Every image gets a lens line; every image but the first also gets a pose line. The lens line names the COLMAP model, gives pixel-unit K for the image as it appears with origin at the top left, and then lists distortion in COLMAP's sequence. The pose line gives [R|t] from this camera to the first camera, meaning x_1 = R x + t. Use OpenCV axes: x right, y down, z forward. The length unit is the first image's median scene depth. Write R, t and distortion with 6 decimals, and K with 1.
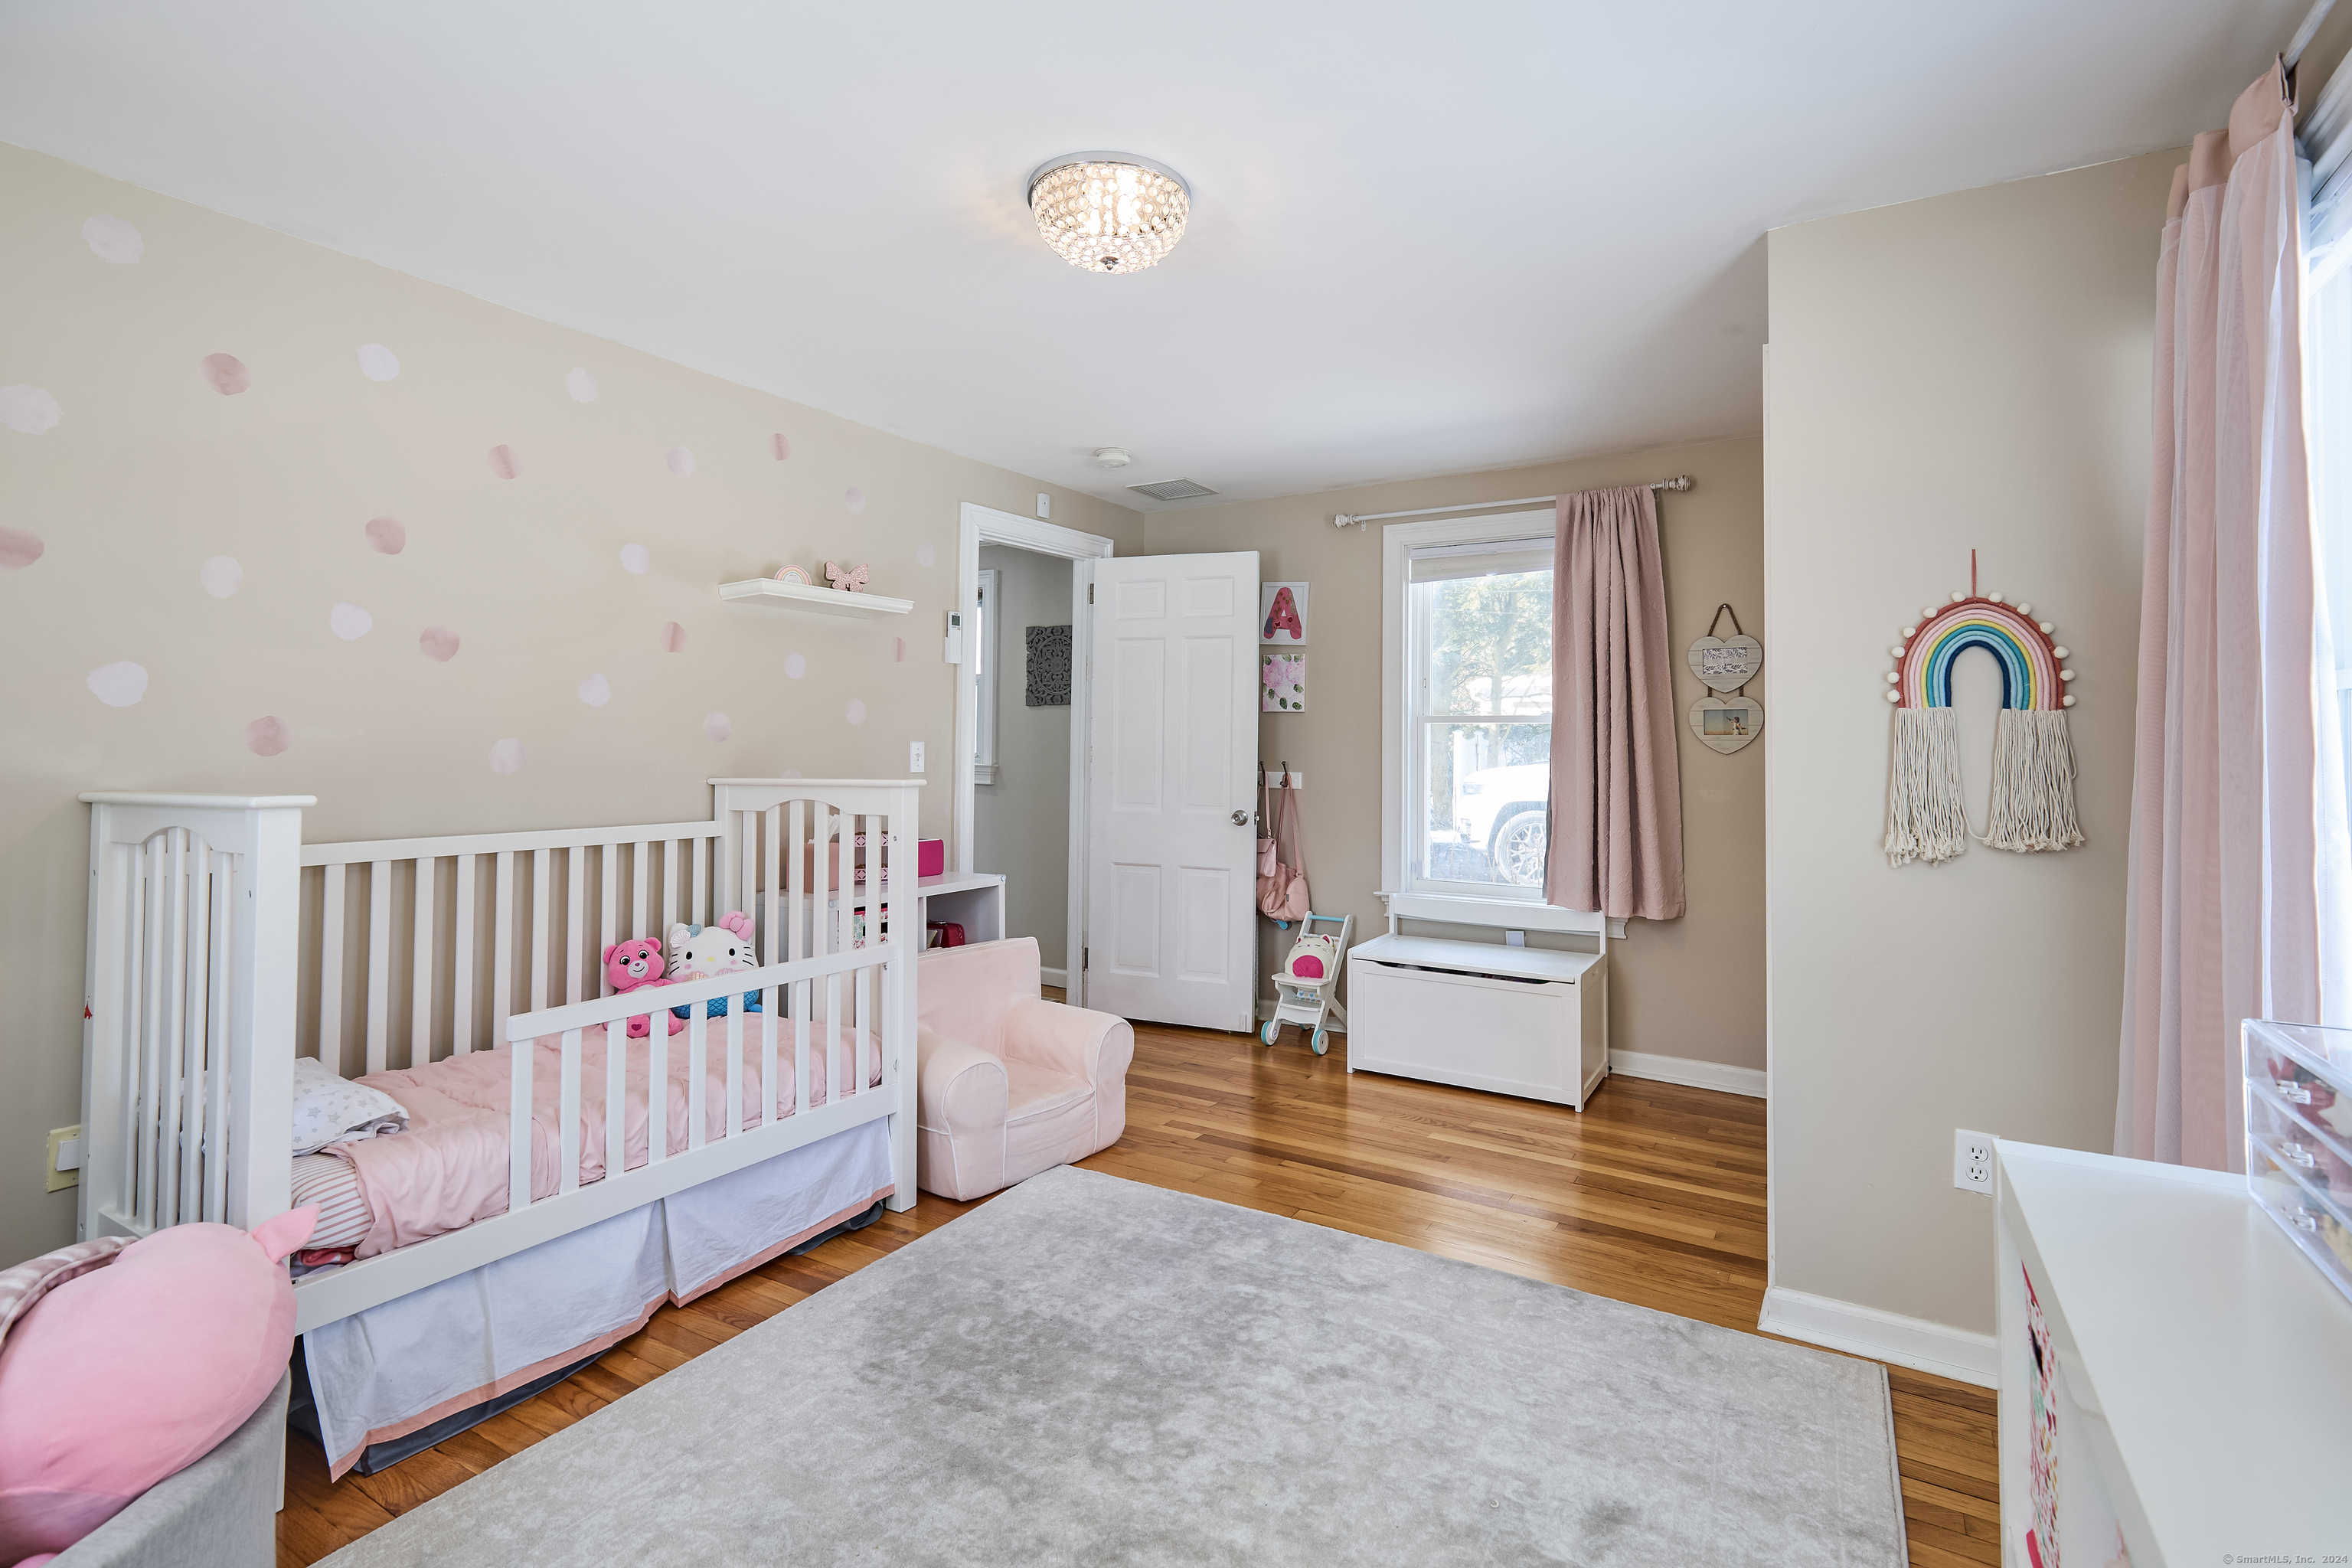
lens RADIAL K [[1067.8, 0, 1180.3], [0, 1067.8, 788.9], [0, 0, 1]] dist [0.002860, -0.000676]
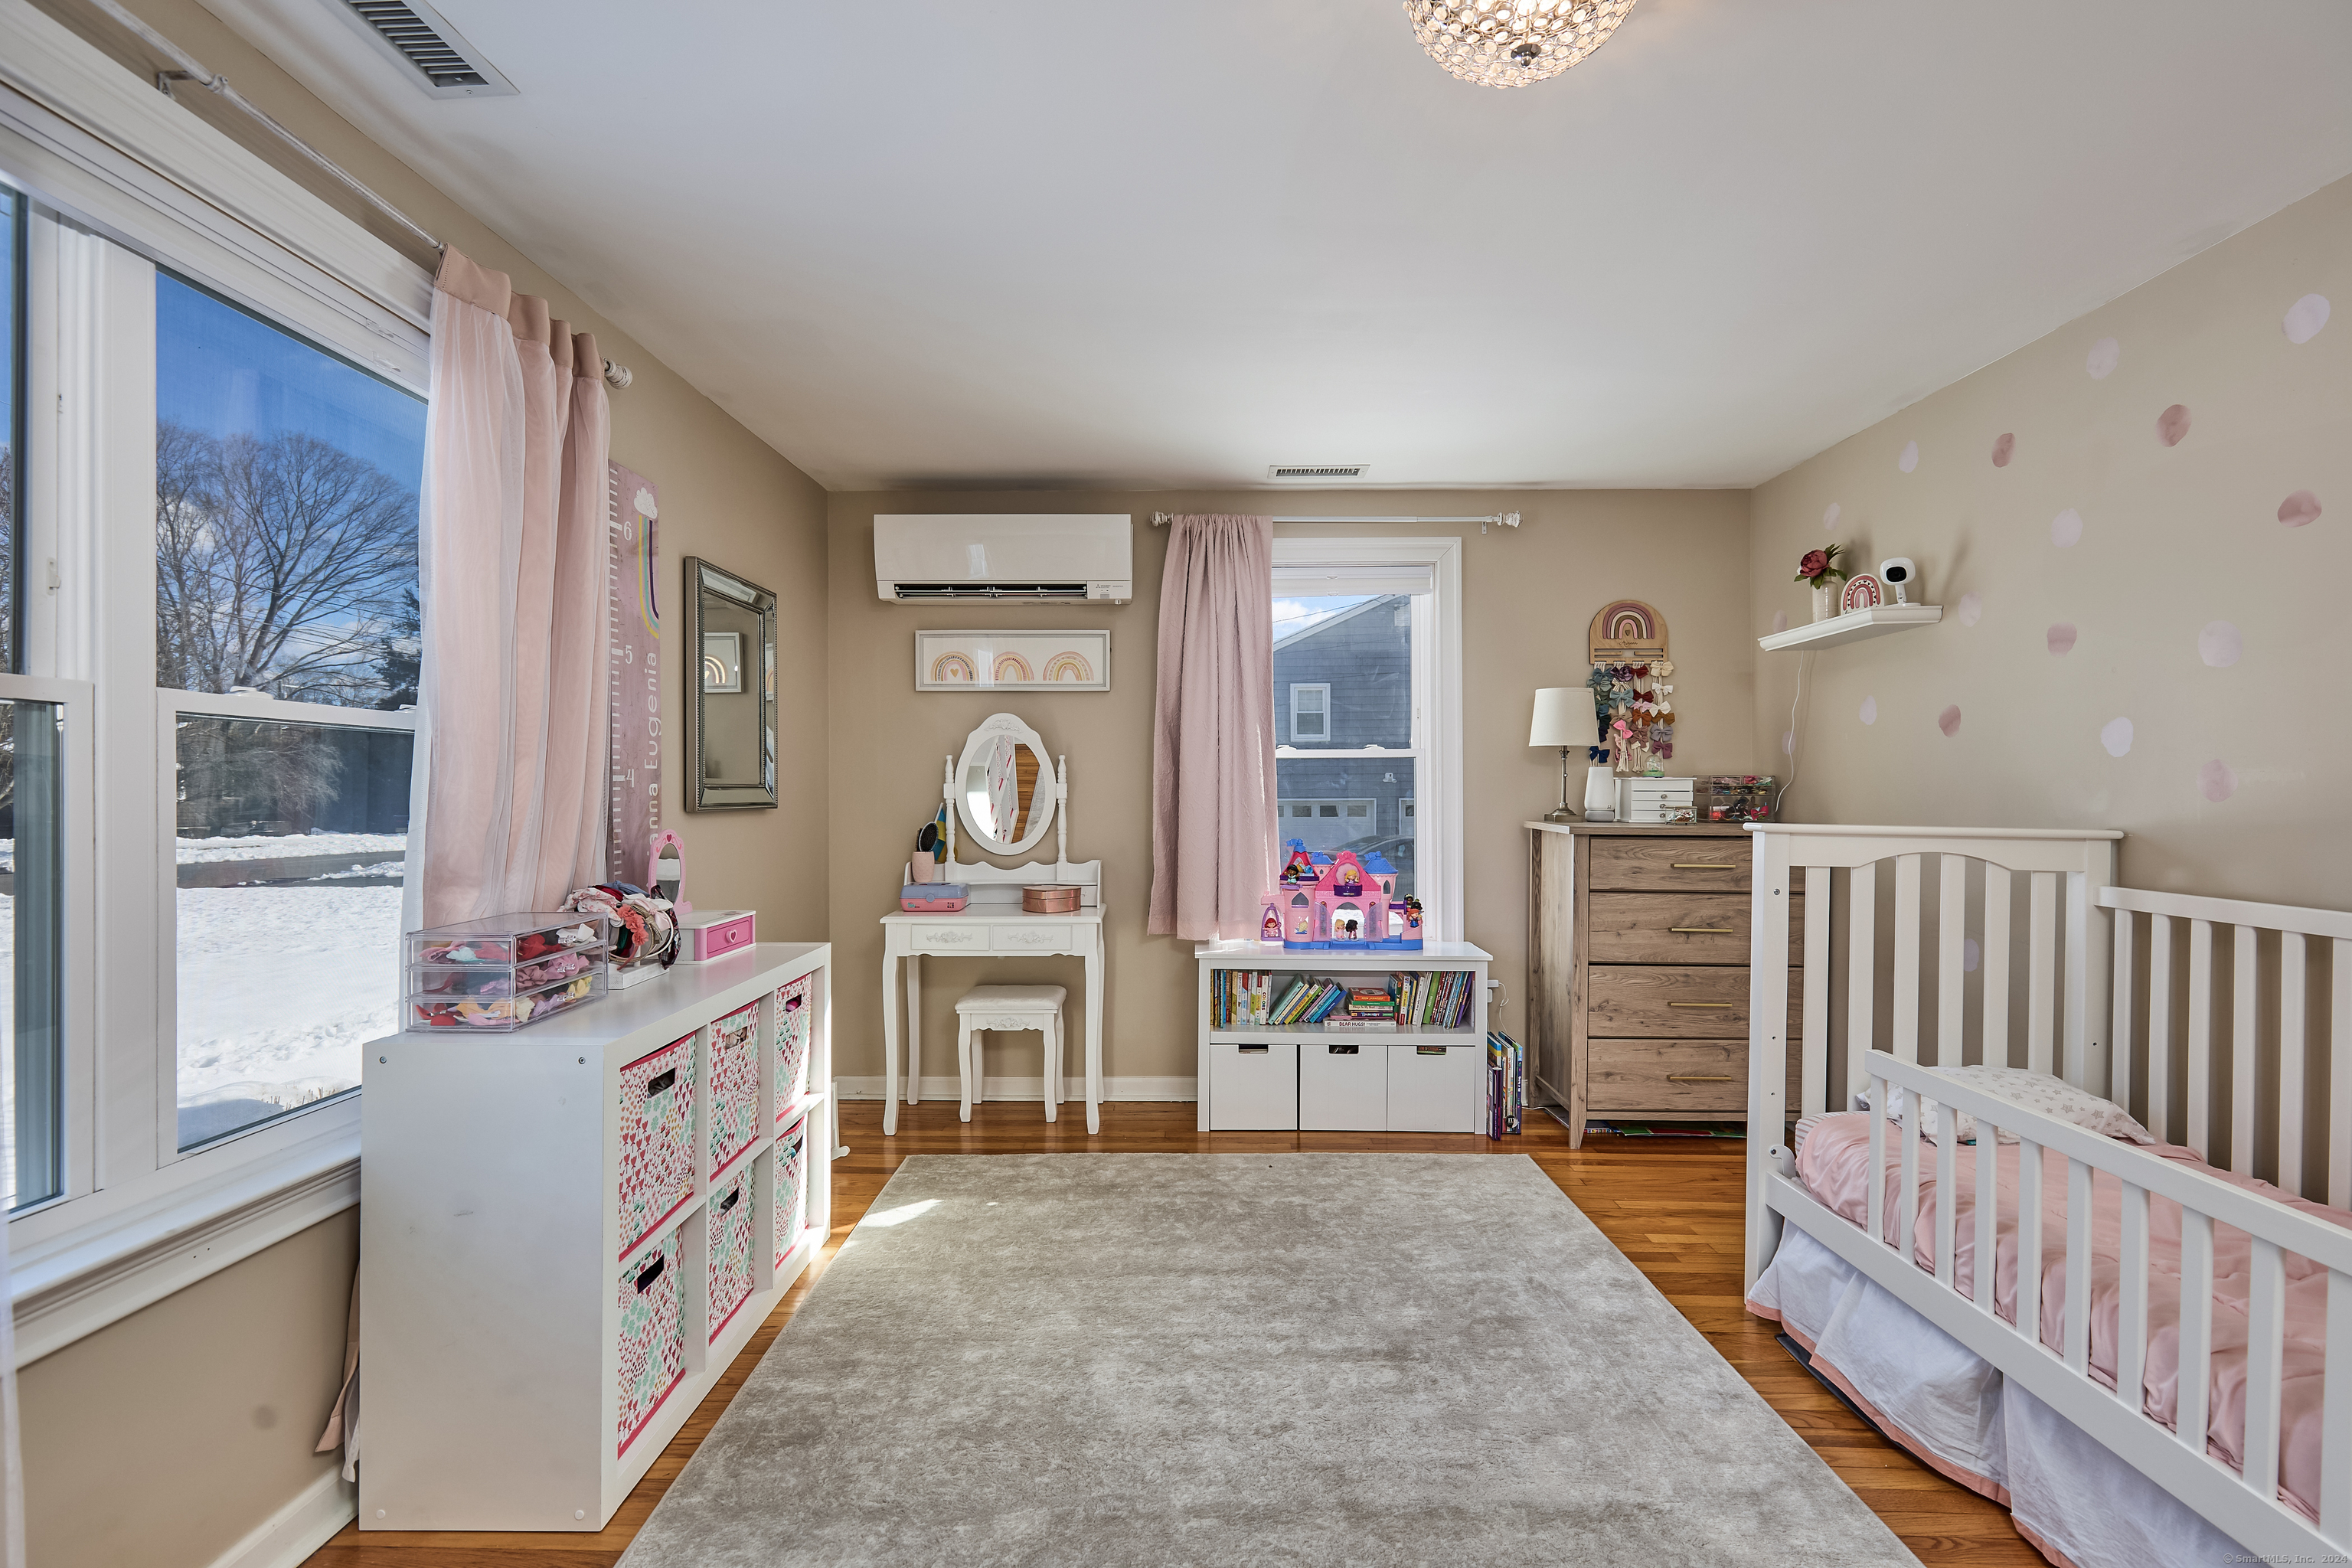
lens RADIAL K [[1067.8, 0, 1180.3], [0, 1067.8, 788.9], [0, 0, 1]] dist [0.002860, -0.000676]
pose [[-0.903347, -0.008400, -0.428828, 0.403780], [-0.004033, 0.999930, -0.011091, -0.024364], [0.428891, -0.008290, -0.903318, 1.518066]]
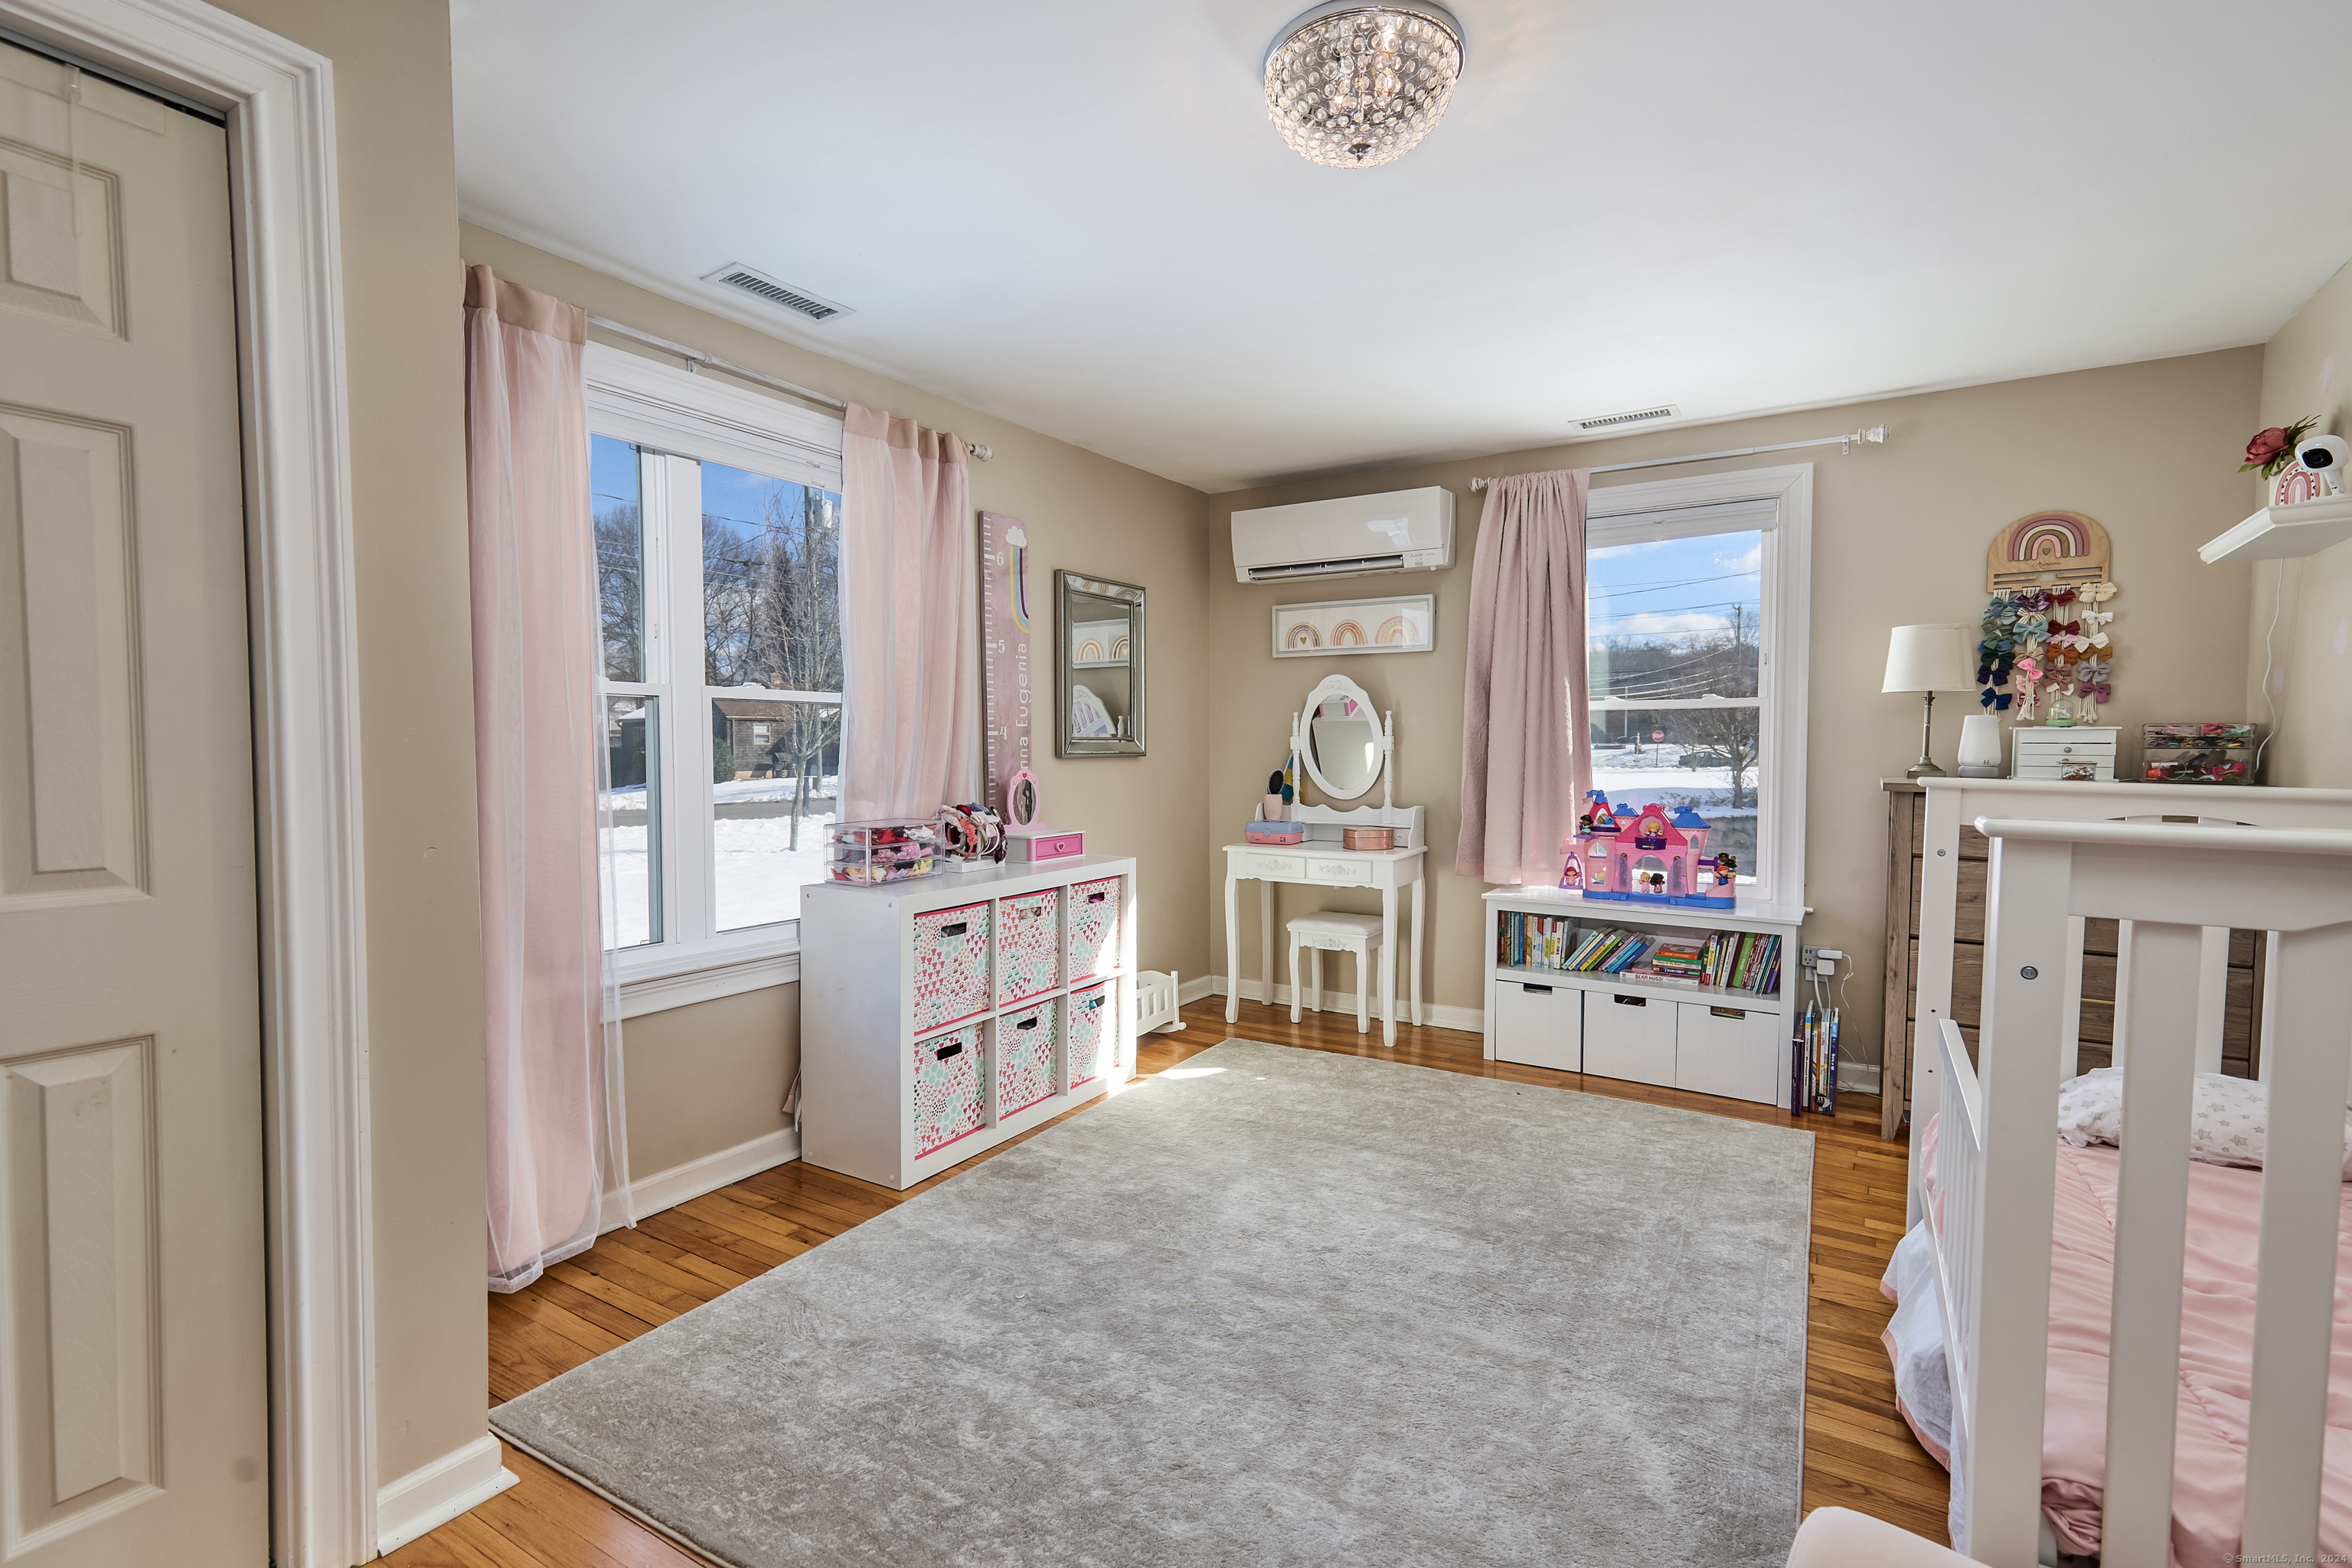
lens RADIAL K [[1080.7, 0, 1176.0], [0, 1080.7, 784.0], [0, 0, 1]] dist [0.027314, -0.000229]
pose [[-0.995097, -0.013248, 0.098009, -0.020929], [-0.010189, 0.999447, 0.031643, -0.022980], [-0.098374, 0.030489, -0.994682, 1.892327]]
